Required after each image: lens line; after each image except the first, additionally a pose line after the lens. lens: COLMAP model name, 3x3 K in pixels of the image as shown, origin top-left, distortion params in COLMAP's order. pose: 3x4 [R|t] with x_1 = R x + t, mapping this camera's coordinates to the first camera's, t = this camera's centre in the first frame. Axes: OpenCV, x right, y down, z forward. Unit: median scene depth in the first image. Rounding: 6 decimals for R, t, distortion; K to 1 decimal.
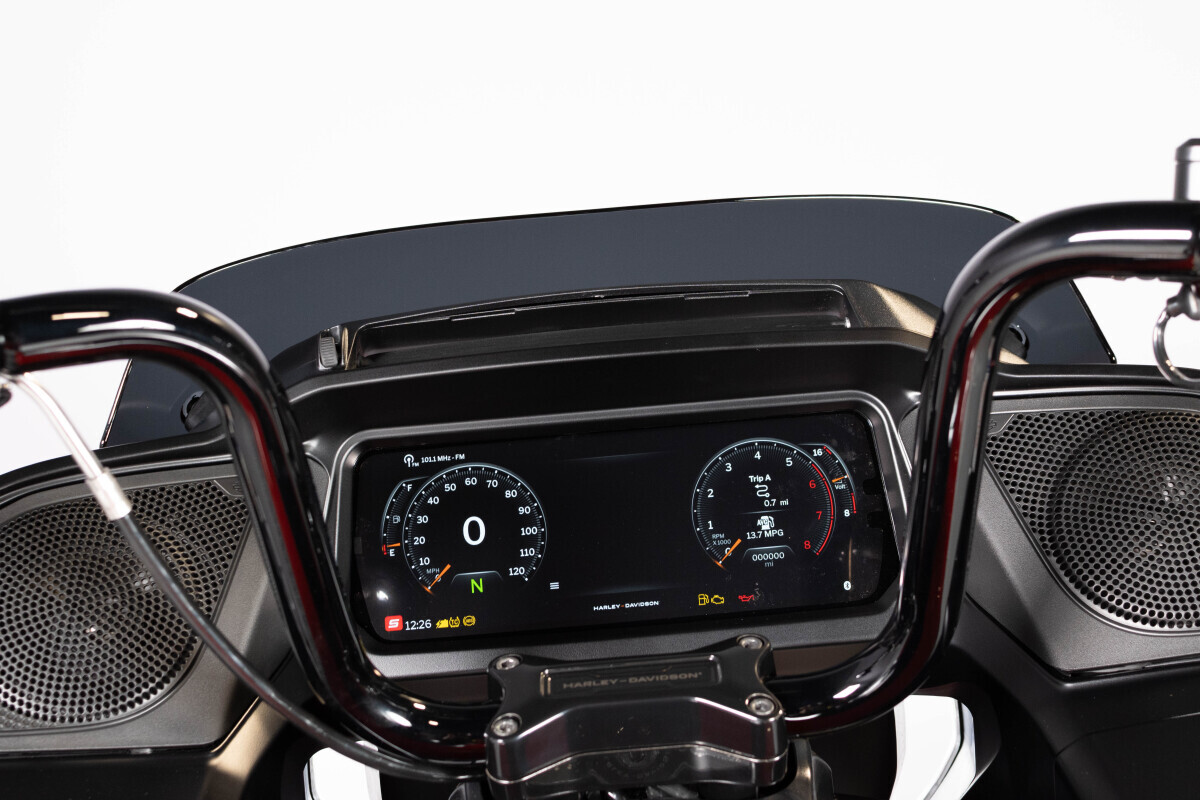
lens RADIAL K [[1927.0, 0, 600.0], [0, 1927.0, 400.0], [0, 0, 1]] dist [0.003419, 0.044692]
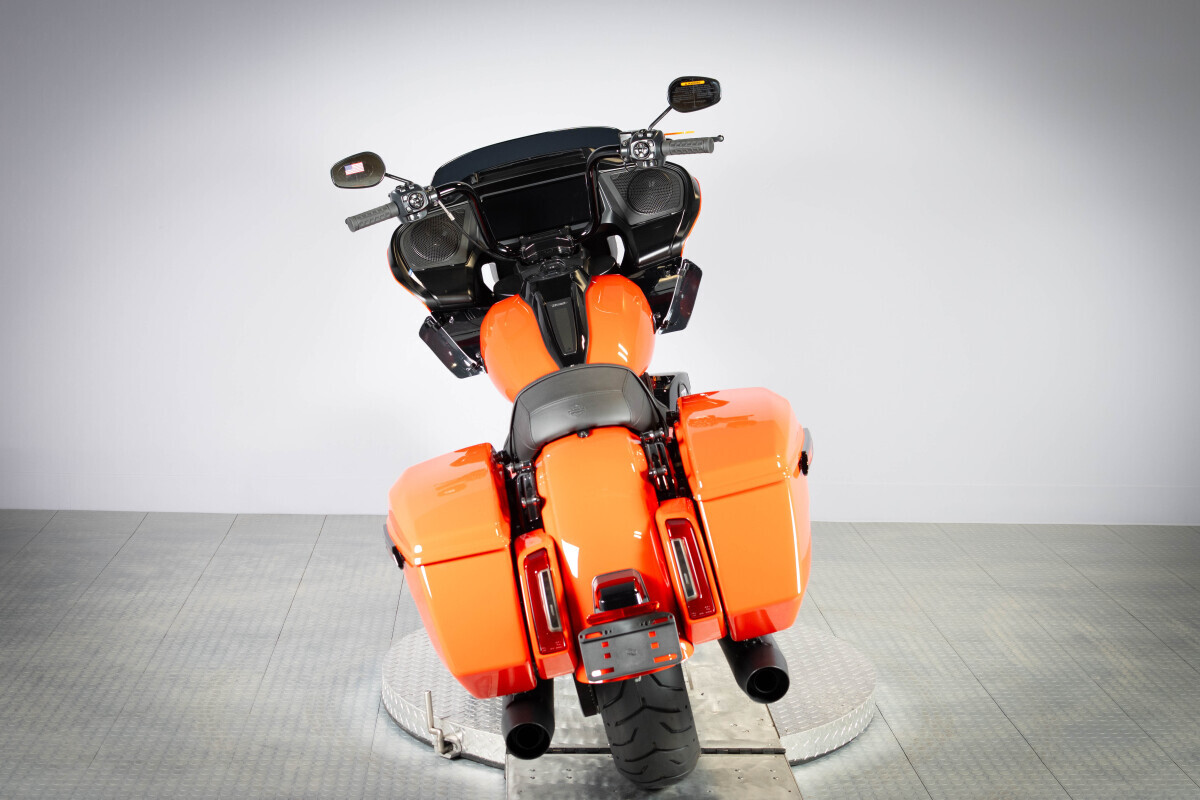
lens RADIAL K [[1927.0, 0, 600.0], [0, 1927.0, 400.0], [0, 0, 1]] dist [0.003419, 0.044692]
pose [[0.990554, -0.137026, 0.005173, 0.069332], [0.134165, 0.976288, 0.169886, -0.271586], [-0.028329, -0.167587, 0.985450, -3.930819]]
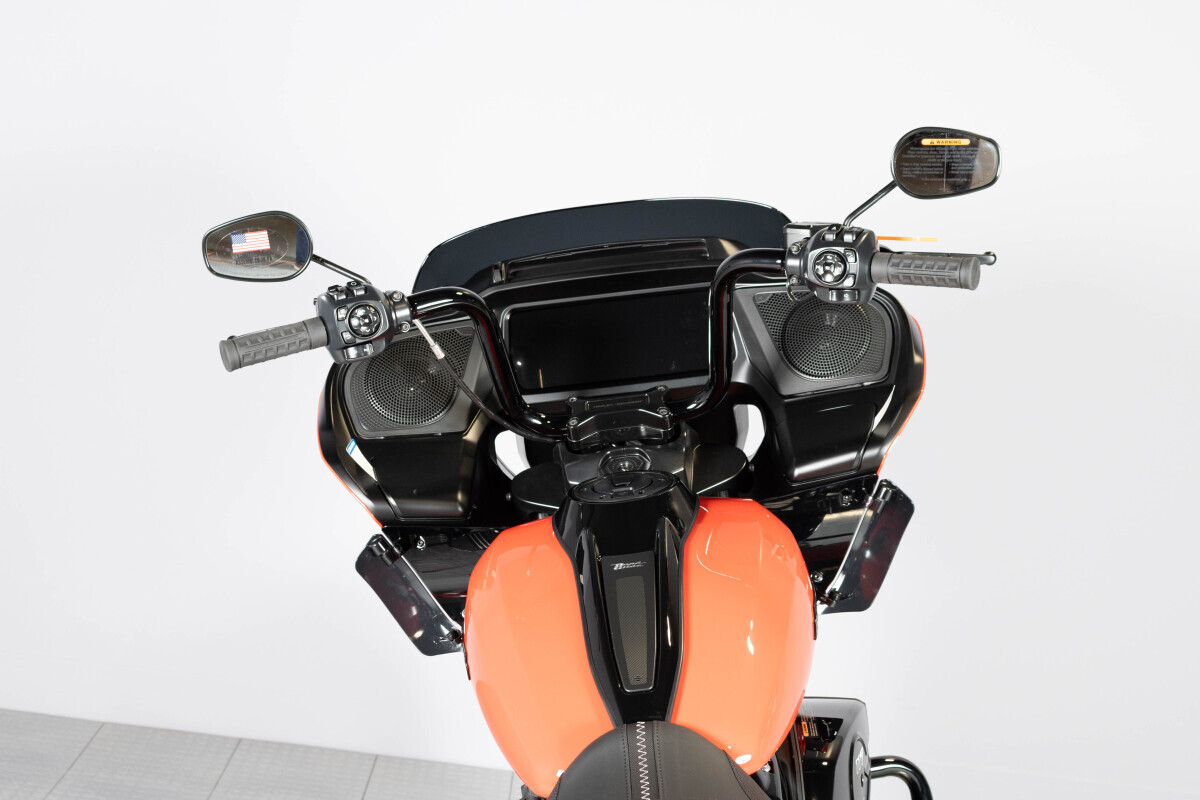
lens RADIAL K [[1927.0, 0, 600.0], [0, 1927.0, 400.0], [0, 0, 1]] dist [0.003419, 0.044692]
pose [[0.998999, -0.028038, -0.034852, 0.078477], [0.033241, 0.986714, 0.159029, -0.273394], [0.029930, -0.160028, 0.986659, -1.570135]]
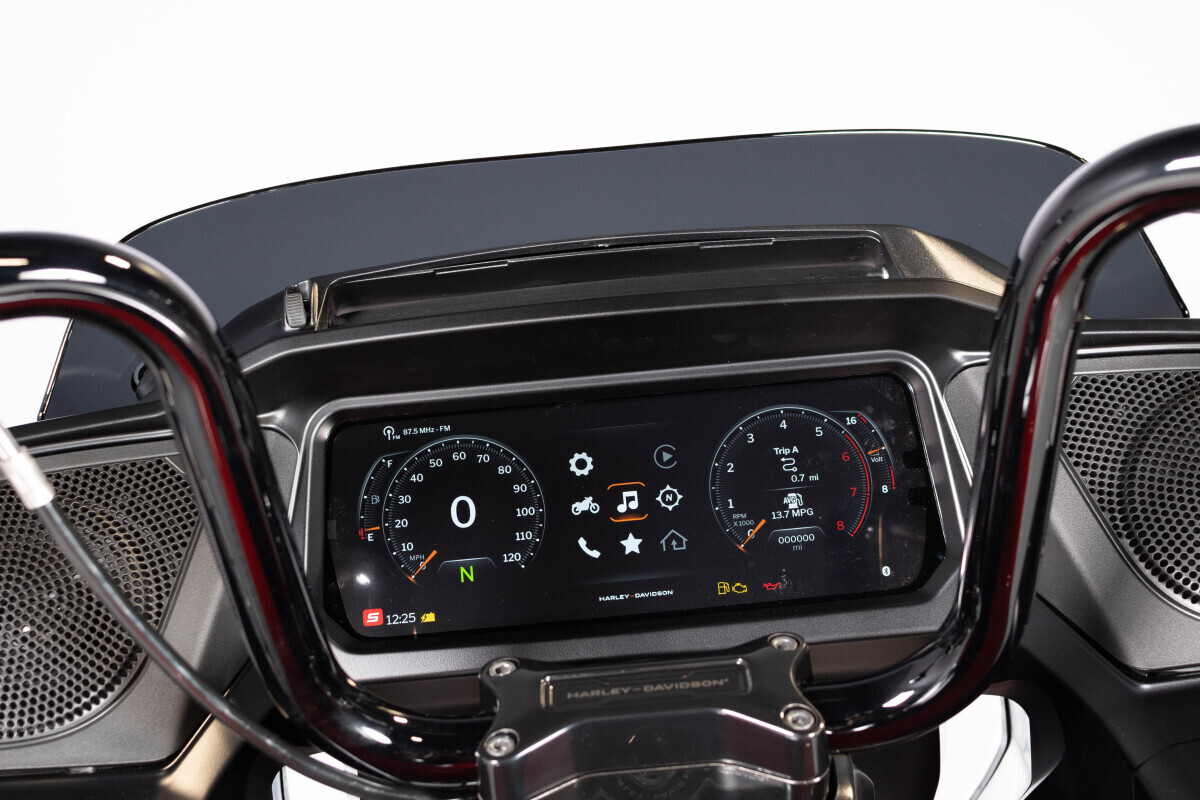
lens RADIAL K [[1927.0, 0, 600.0], [0, 1927.0, 400.0], [0, 0, 1]] dist [0.003419, 0.044692]
pose [[0.999973, -0.006333, 0.003859, -0.006245], [0.006259, 0.999803, 0.018823, 0.000350], [-0.003977, -0.018798, 0.999815, 0.128139]]
